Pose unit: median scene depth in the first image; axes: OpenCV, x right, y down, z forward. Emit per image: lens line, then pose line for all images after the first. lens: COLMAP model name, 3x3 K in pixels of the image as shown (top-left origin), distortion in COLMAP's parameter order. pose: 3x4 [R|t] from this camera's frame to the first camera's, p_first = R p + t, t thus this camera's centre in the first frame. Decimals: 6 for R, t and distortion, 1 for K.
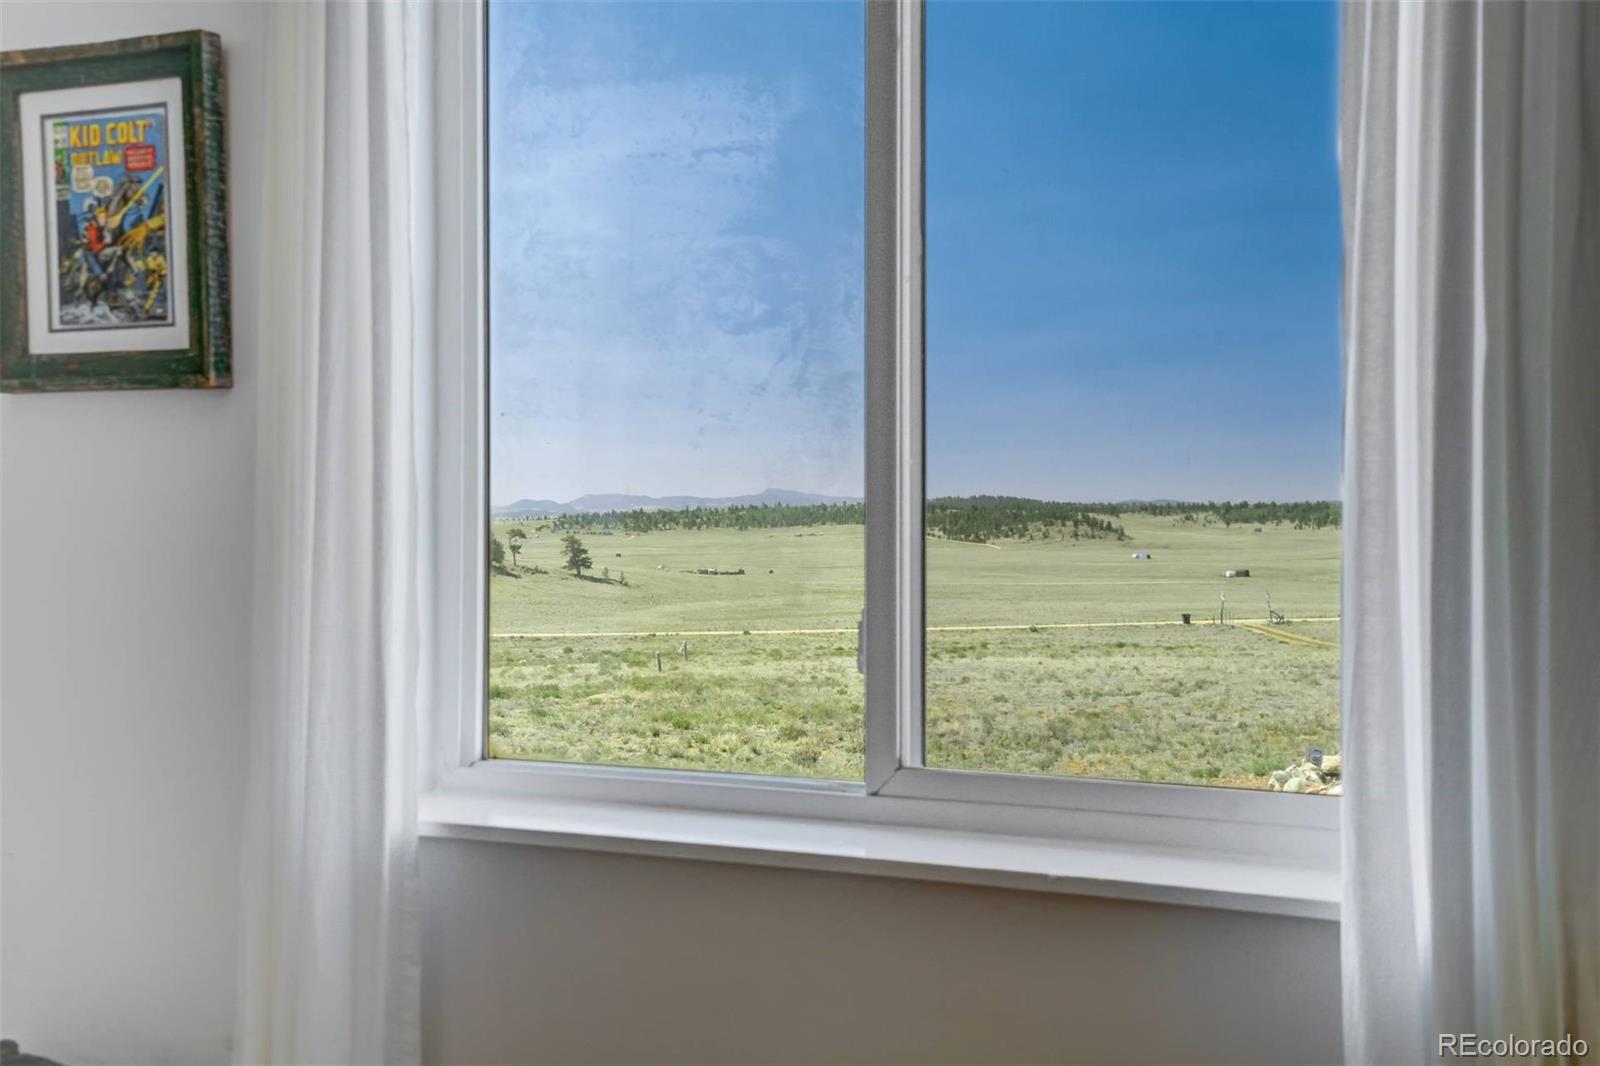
lens RADIAL K [[1553.6, 0, 765.5], [0, 1553.6, 527.3], [0, 0, 1]] dist [0.139336, 0.009853]
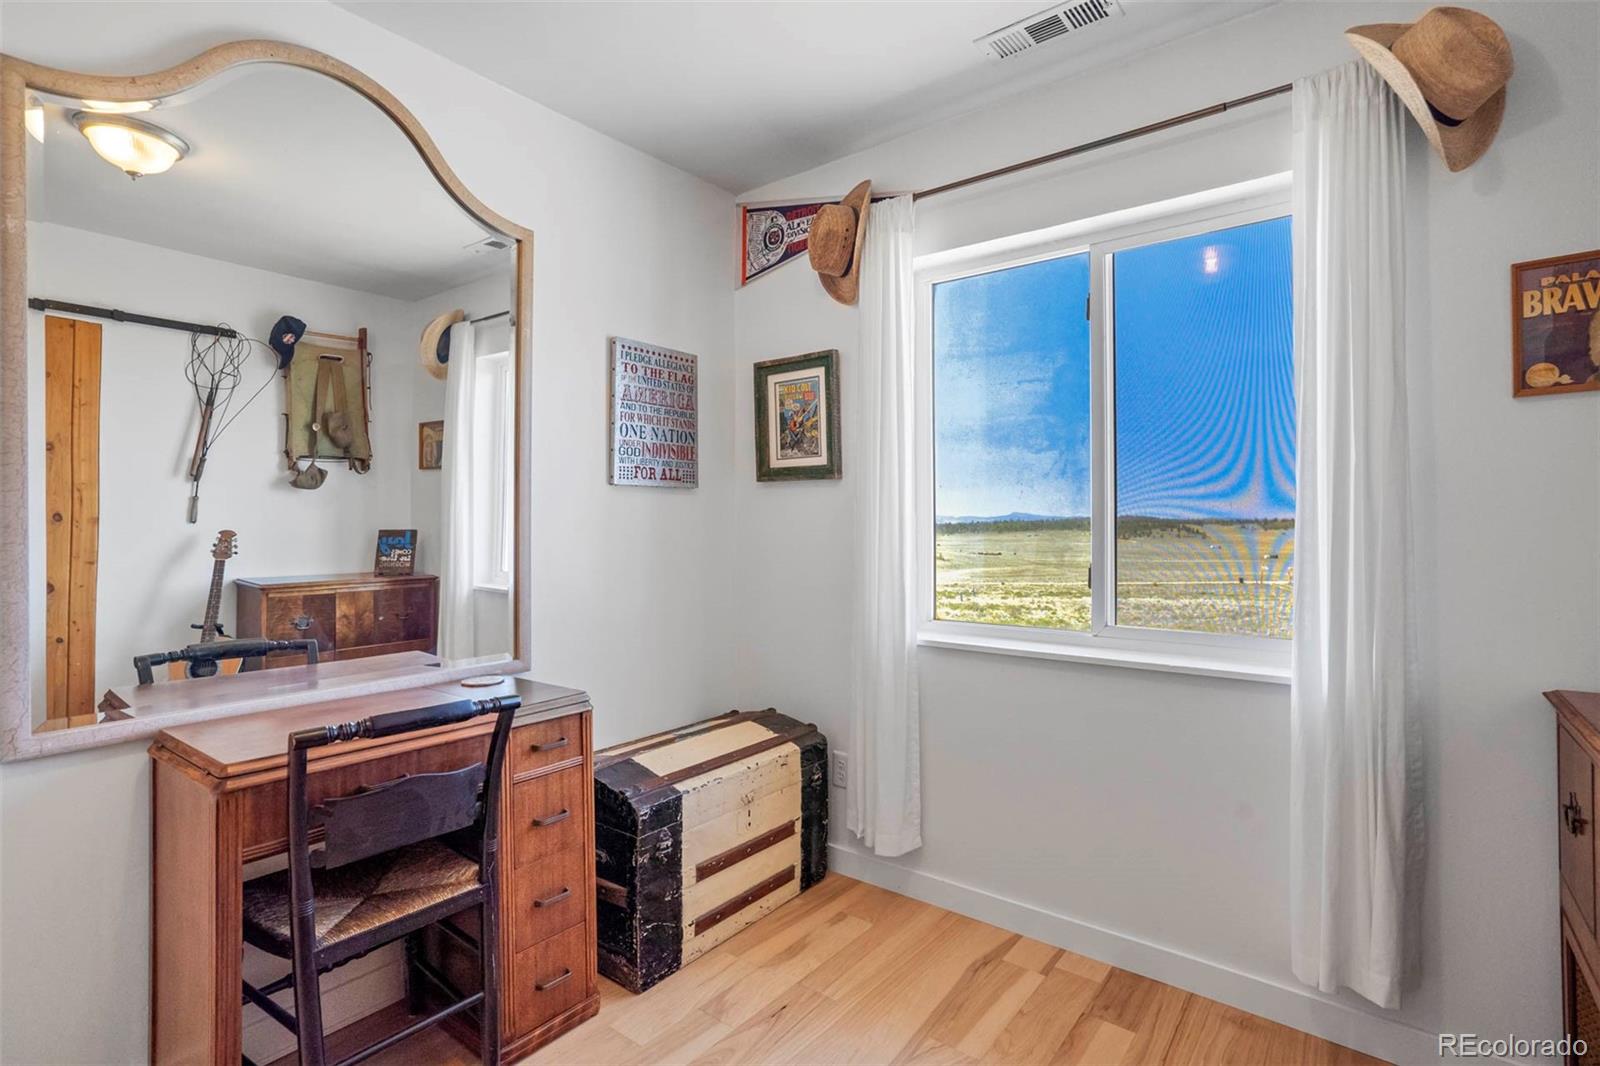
lens RADIAL K [[759.1, 0, 805.3], [0, 759.1, 531.8], [0, 0, 1]] dist [-0.033610, 0.012302]
pose [[0.965368, 0.001801, -0.260885, -0.056572], [-0.001674, 0.999998, 0.000712, 0.001815], [0.260886, -0.000251, 0.965370, -0.261001]]
